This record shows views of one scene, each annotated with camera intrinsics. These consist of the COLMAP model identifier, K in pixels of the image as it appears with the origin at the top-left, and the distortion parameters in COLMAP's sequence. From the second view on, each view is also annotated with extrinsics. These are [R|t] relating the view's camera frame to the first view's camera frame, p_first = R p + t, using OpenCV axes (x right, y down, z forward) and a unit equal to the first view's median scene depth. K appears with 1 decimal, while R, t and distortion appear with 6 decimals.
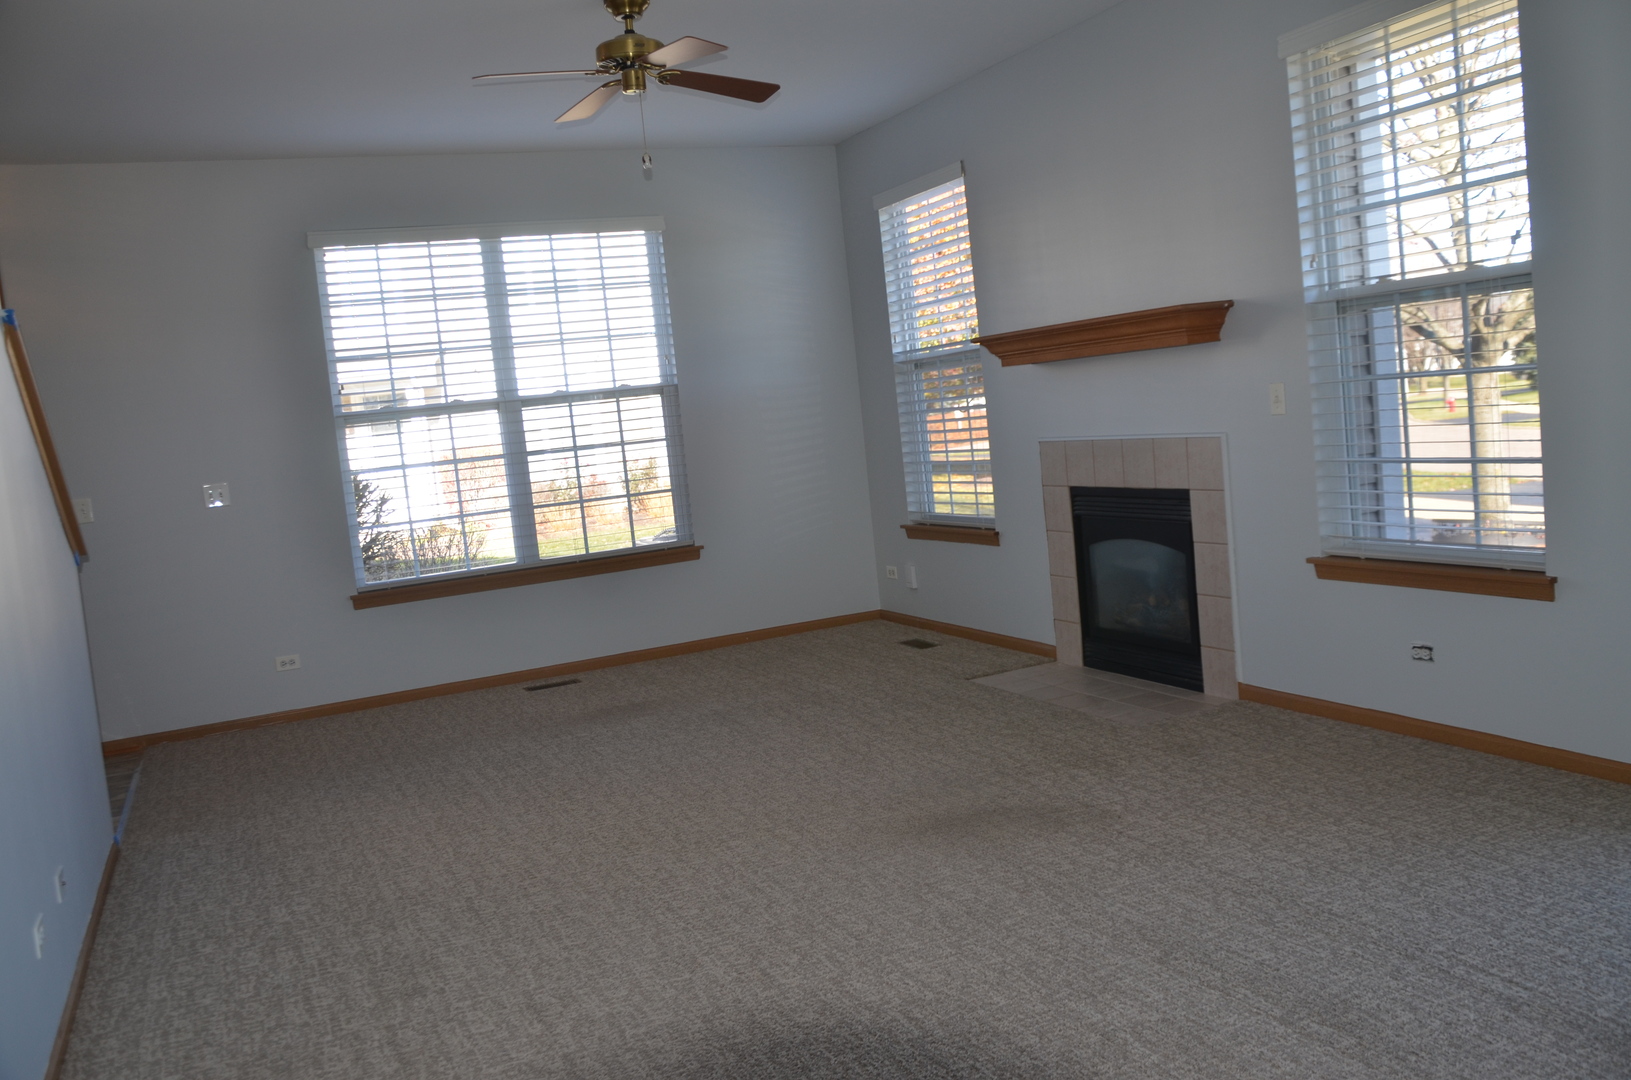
lens RADIAL K [[1364.2, 0, 827.1], [0, 1364.2, 542.1], [0, 0, 1]] dist [-0.136931, 0.147081]
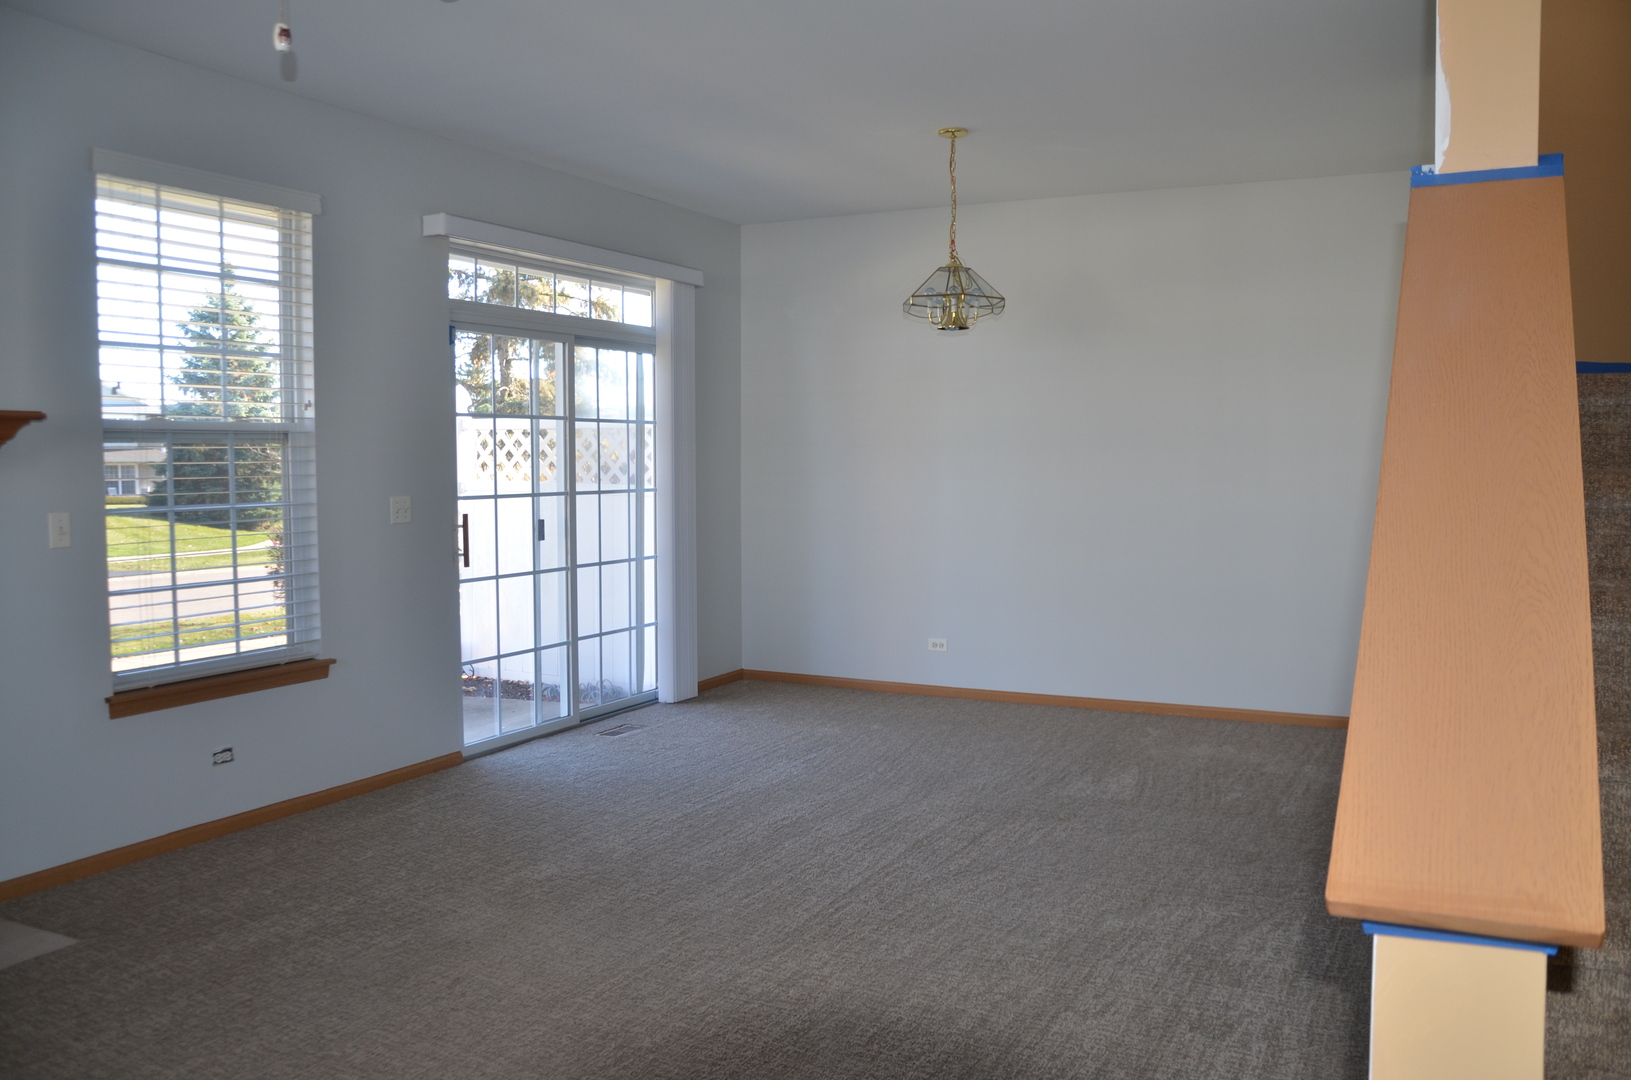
lens RADIAL K [[1317.6, 0, 824.3], [0, 1317.6, 539.3], [0, 0, 1]] dist [-0.141561, 0.125672]
pose [[-0.619155, 0.052053, 0.783541, -0.614557], [0.143863, 0.988432, 0.048017, -0.064753], [-0.771978, 0.142452, -0.619481, 1.080446]]
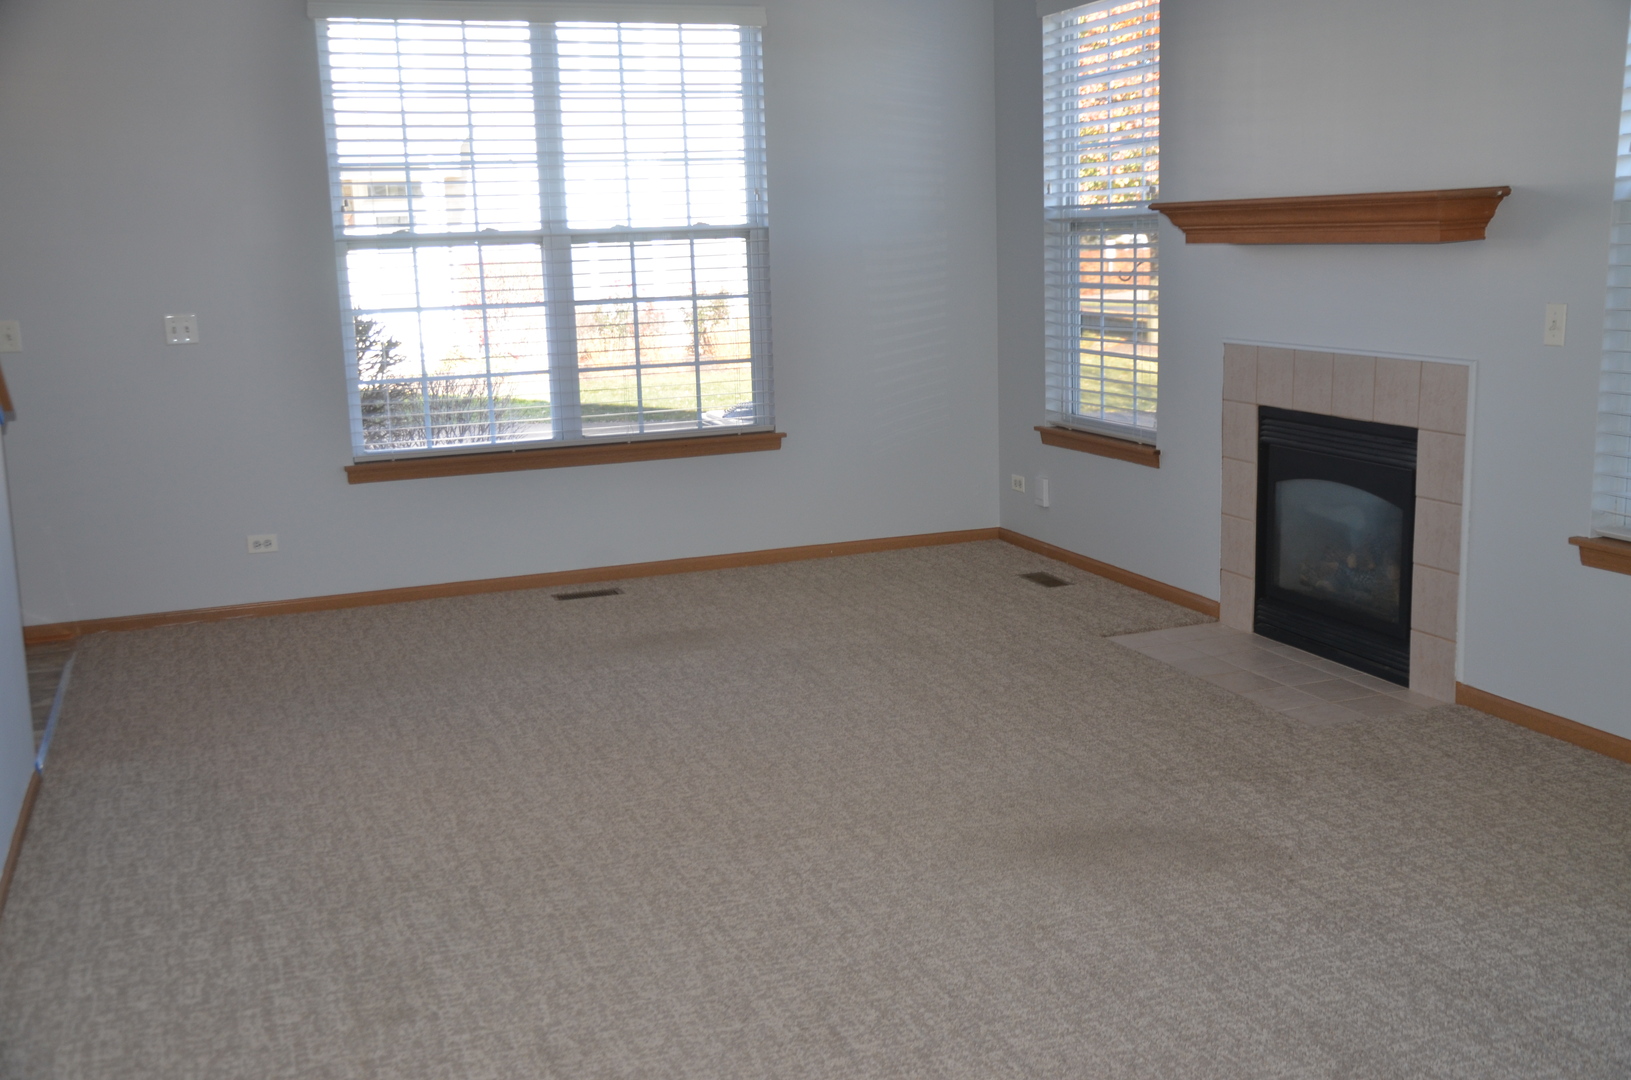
lens RADIAL K [[1684.4, 0, 826.8], [0, 1684.4, 554.7], [0, 0, 1]] dist [-0.052260, 0.254680]
pose [[0.995260, 0.081207, -0.053501, -0.012310], [-0.075685, 0.992284, 0.098206, -0.037942], [0.061063, -0.093691, 0.993727, 0.016833]]
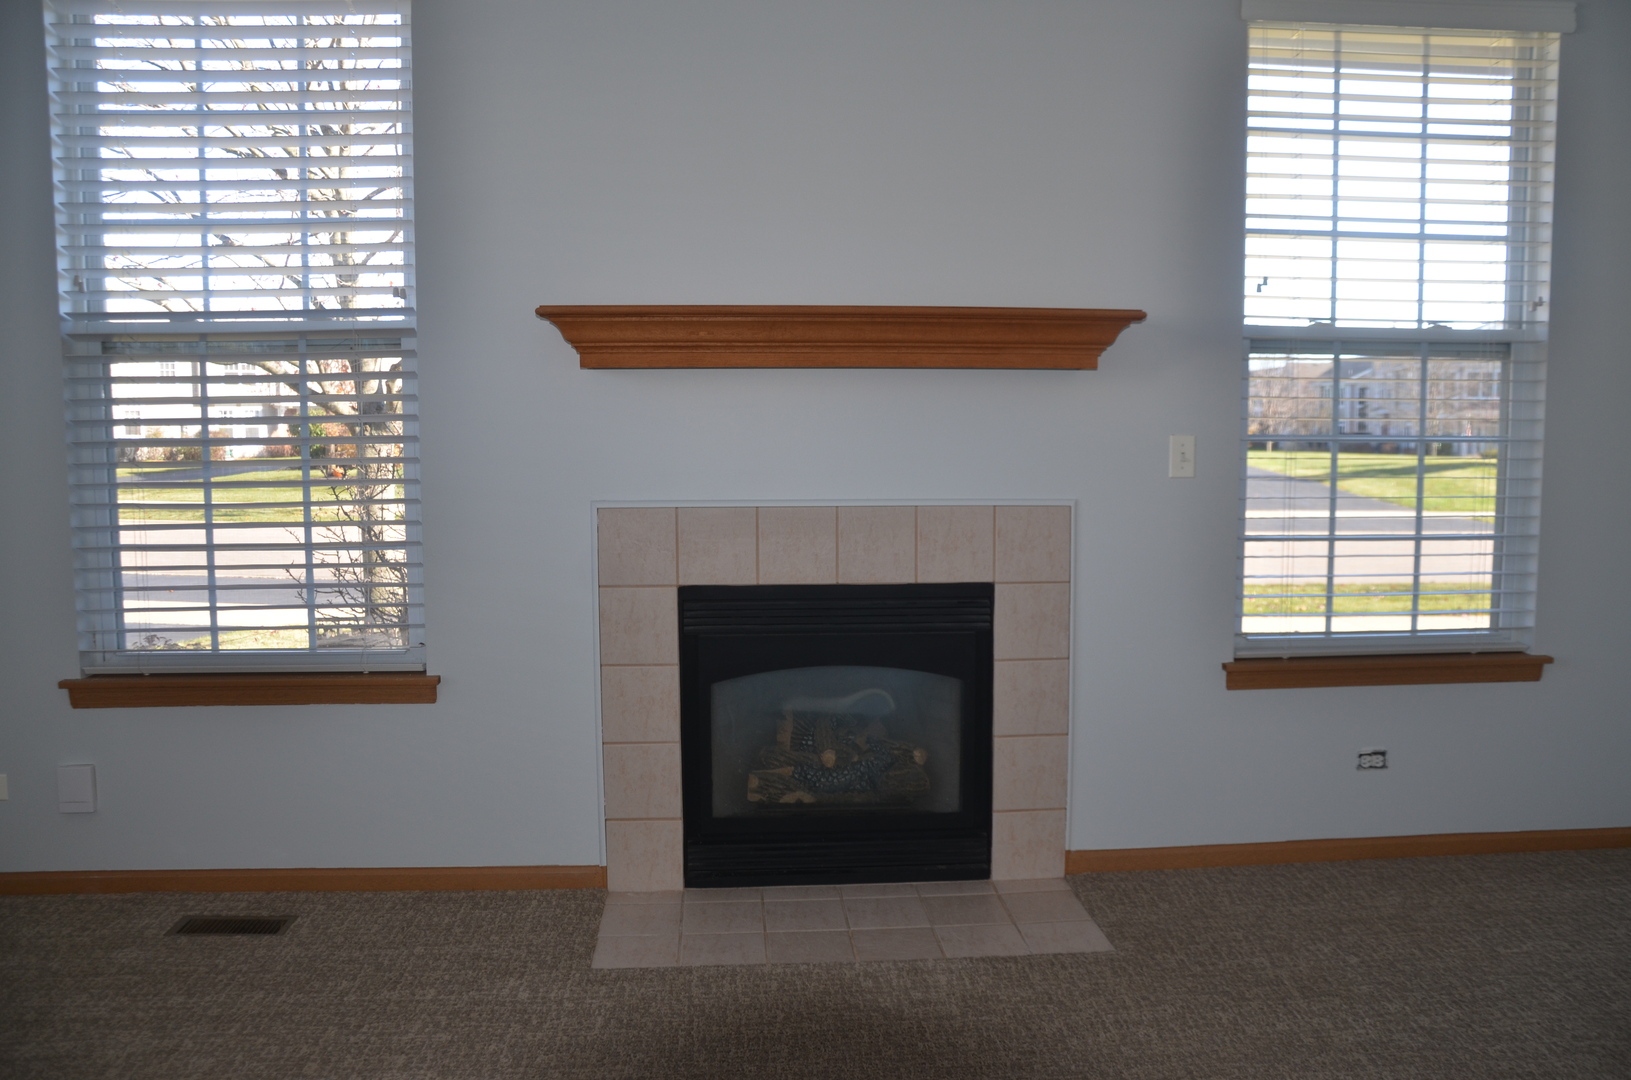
lens RADIAL K [[1317.6, 0, 824.3], [0, 1317.6, 539.3], [0, 0, 1]] dist [-0.141561, 0.125672]
pose [[0.341636, 0.009478, 0.939785, -0.397001], [0.060177, 0.997677, -0.031938, -0.046941], [-0.937904, 0.067465, 0.340272, 0.899501]]
